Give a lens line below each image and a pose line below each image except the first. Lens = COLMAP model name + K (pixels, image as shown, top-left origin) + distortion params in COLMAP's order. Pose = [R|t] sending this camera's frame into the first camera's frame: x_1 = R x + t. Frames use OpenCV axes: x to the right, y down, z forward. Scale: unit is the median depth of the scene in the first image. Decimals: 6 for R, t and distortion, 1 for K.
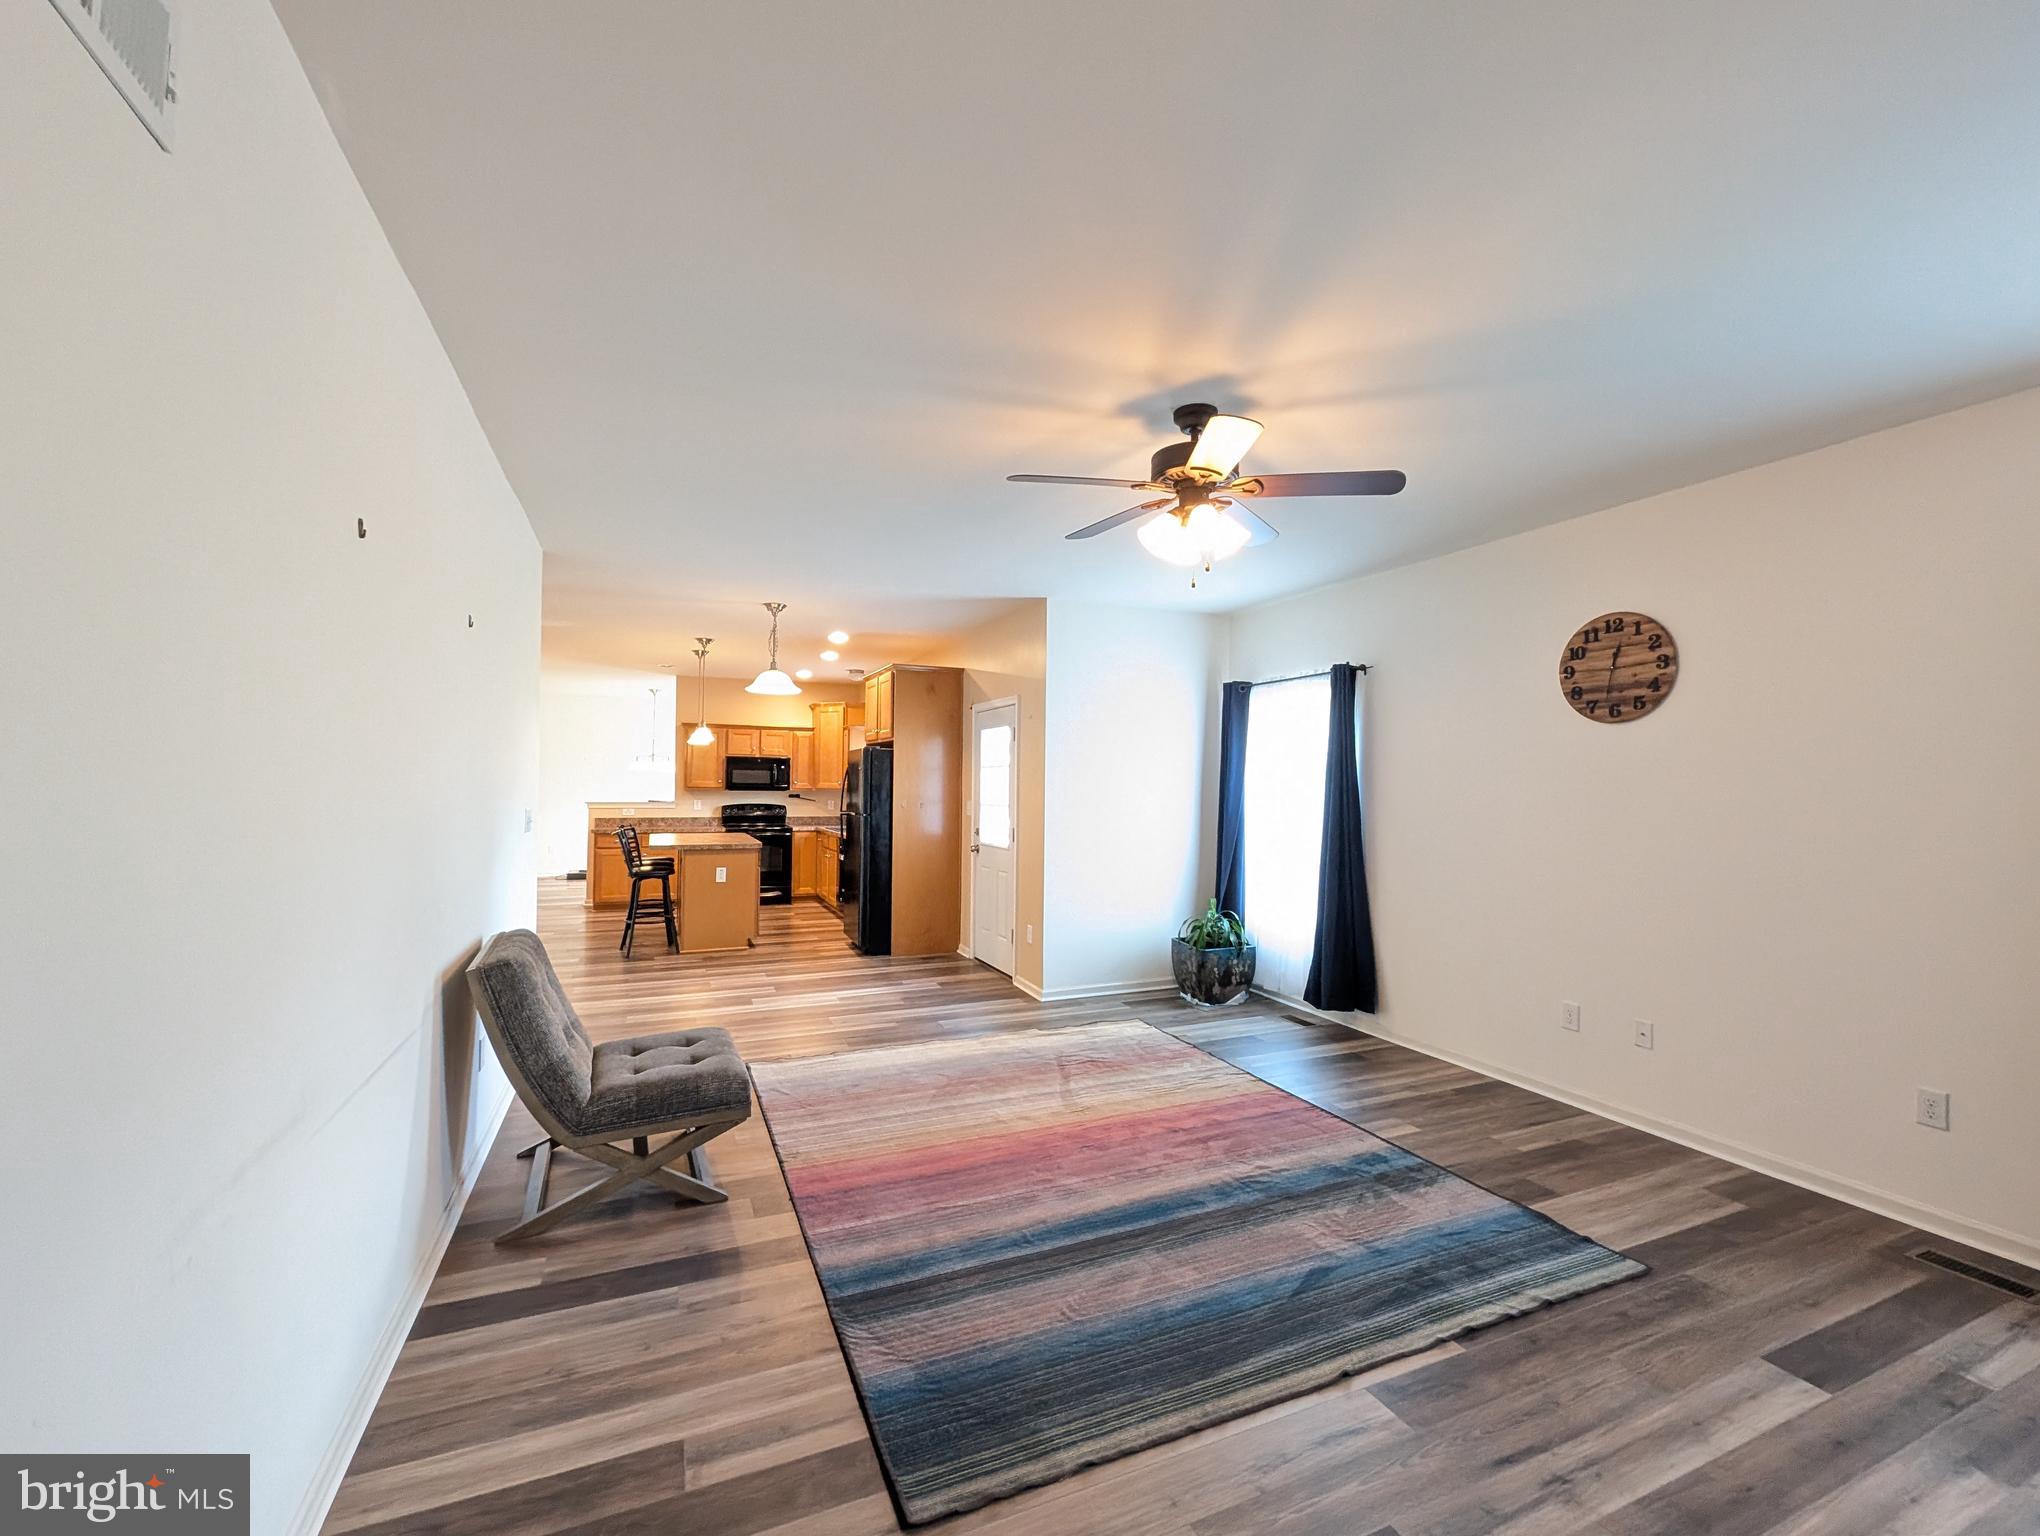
lens RADIAL K [[841.6, 0, 1020.6], [0, 841.6, 769.9], [0, 0, 1]] dist [0.000864, -0.000631]
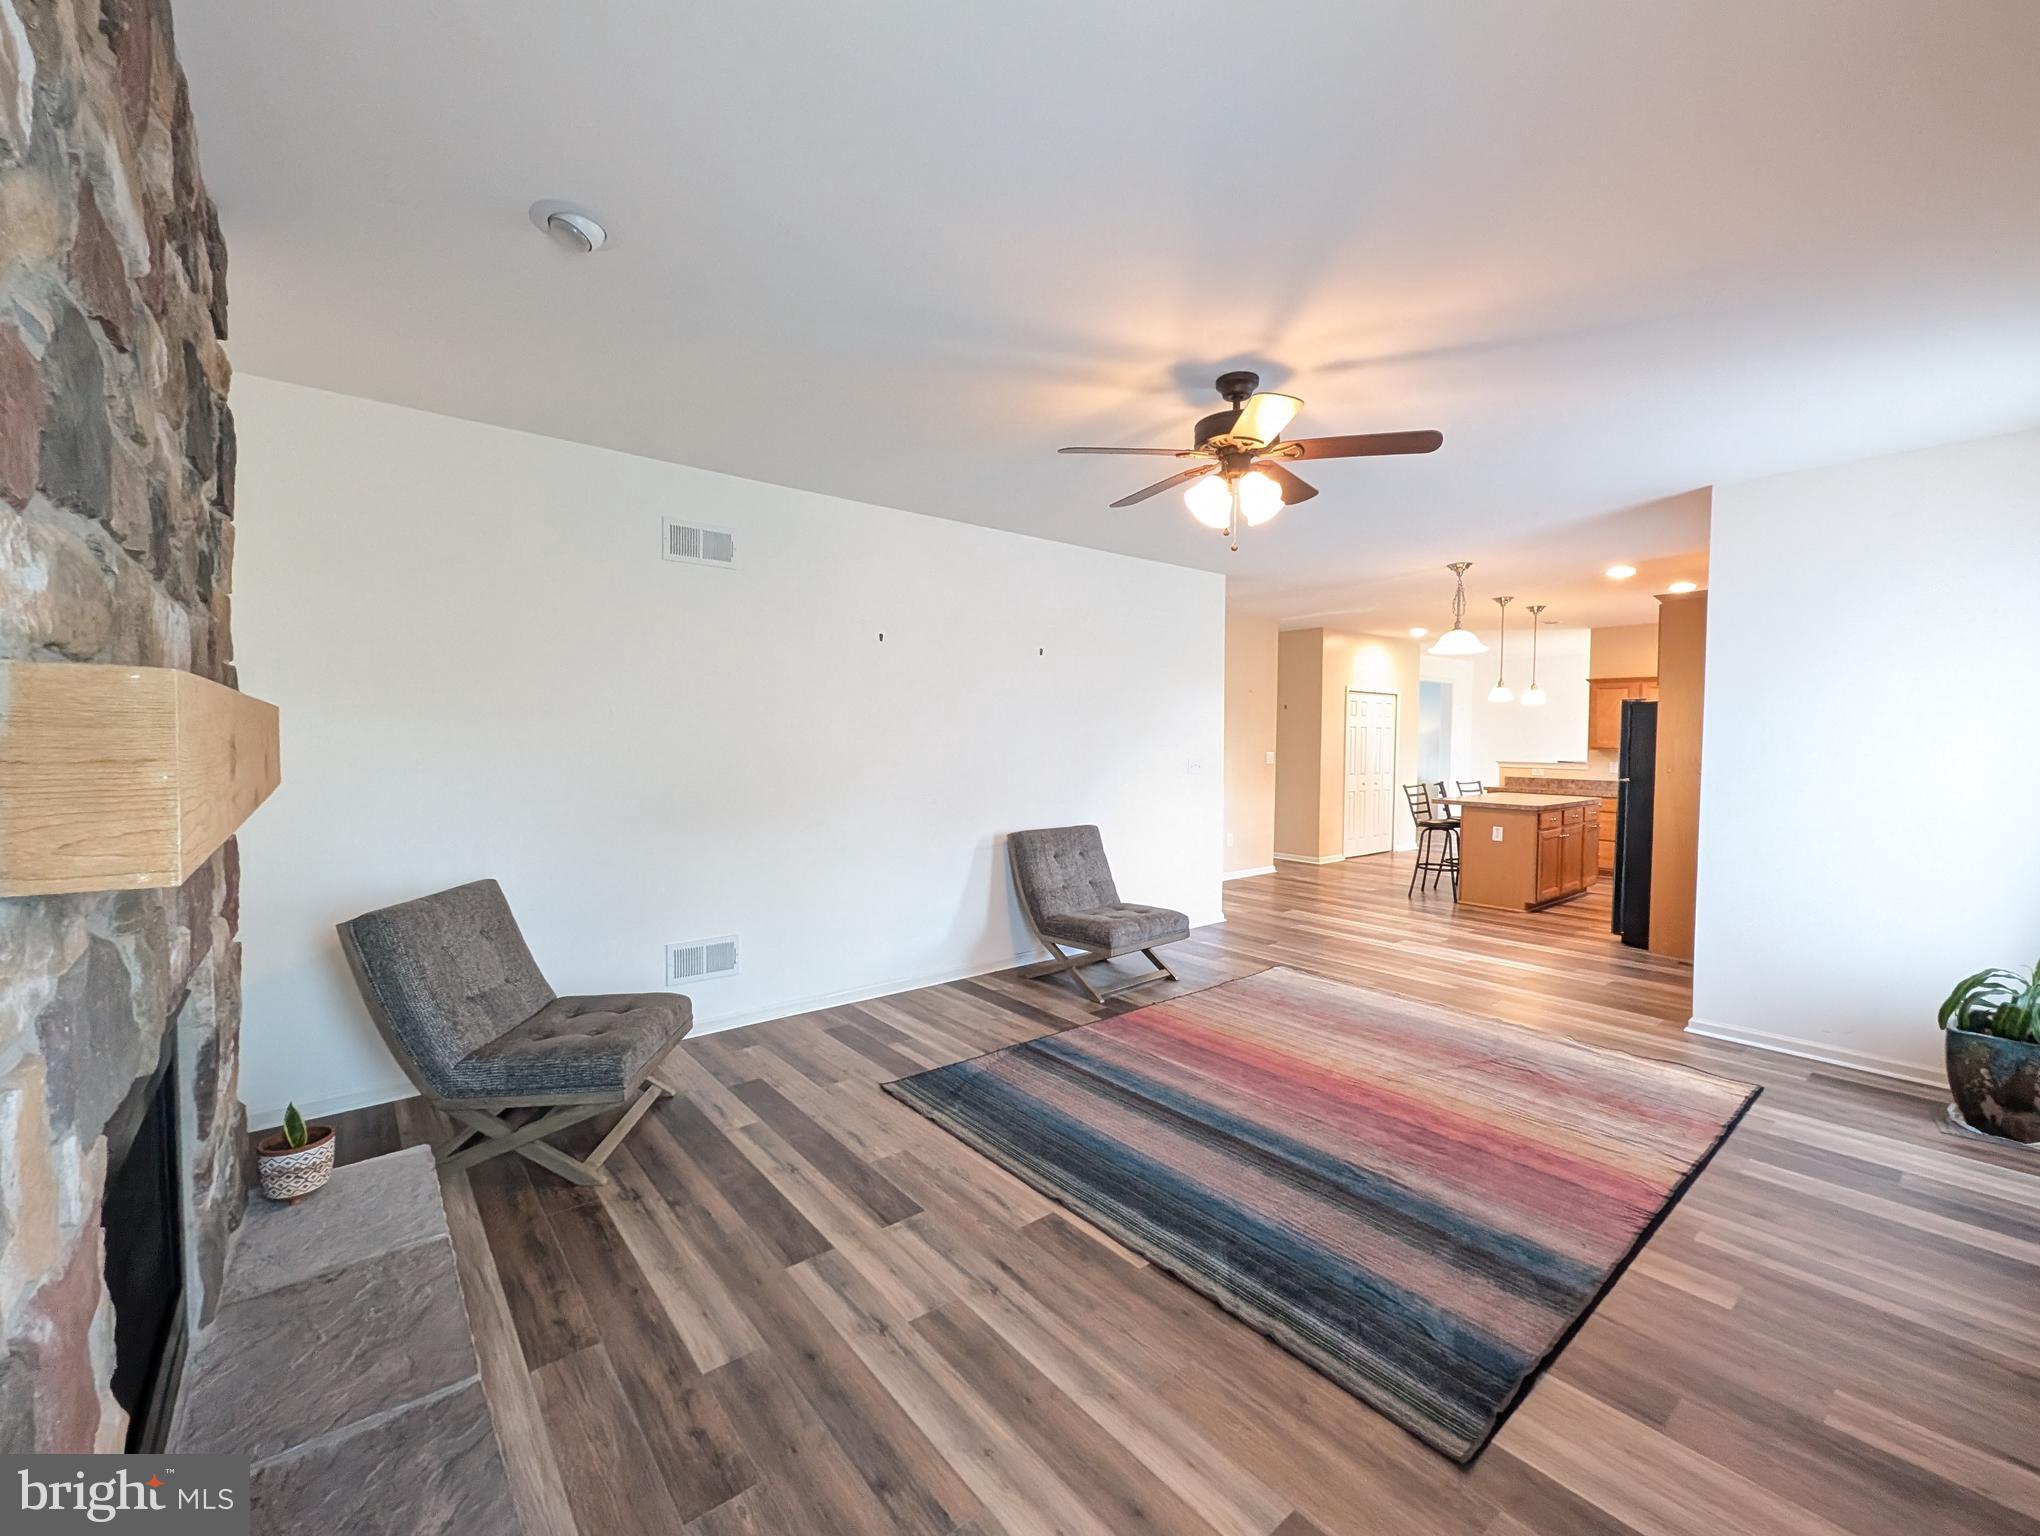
lens RADIAL K [[841.6, 0, 1014.9], [0, 841.6, 773.6], [0, 0, 1]] dist [0.000864, -0.000631]
pose [[0.273059, 0.035543, -0.961341, 0.794273], [0.010751, 0.999142, 0.039994, 0.011216], [0.961937, -0.021256, 0.272442, 0.305719]]
